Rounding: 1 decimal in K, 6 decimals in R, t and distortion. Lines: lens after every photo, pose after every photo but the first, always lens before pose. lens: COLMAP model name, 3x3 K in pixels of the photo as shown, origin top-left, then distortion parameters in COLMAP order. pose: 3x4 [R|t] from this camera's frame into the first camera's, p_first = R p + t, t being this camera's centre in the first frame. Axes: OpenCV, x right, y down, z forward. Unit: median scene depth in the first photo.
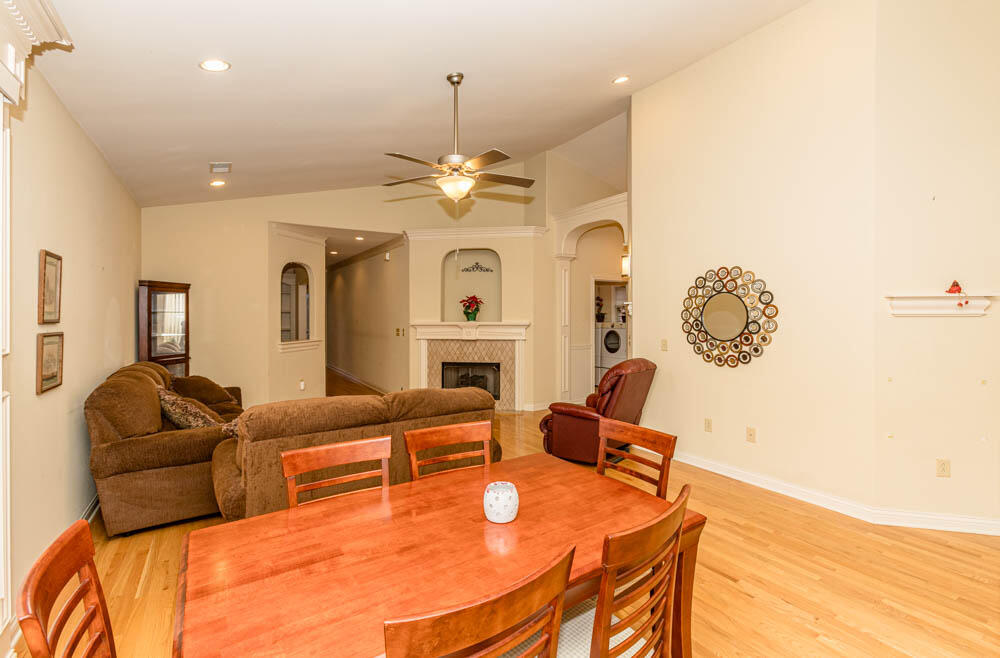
lens RADIAL K [[444.6, 0, 500.6], [0, 444.6, 305.1], [0, 0, 1]] dist [-0.001092, -0.000024]
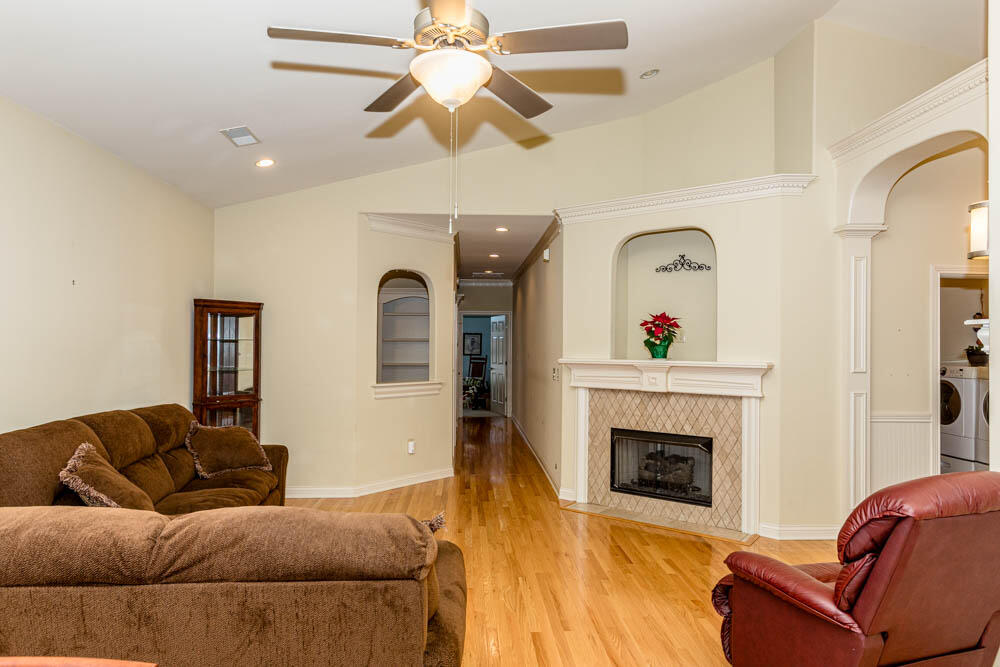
lens RADIAL K [[609.2, 0, 500.0], [0, 609.2, 333.5], [0, 0, 1]] dist [-0.030655, 0.051905]
pose [[0.869923, 0.000400, -0.493188, 0.136589], [-0.000150, 1.000000, 0.000547, 0.003566], [0.493188, -0.000402, 0.869922, 0.238188]]
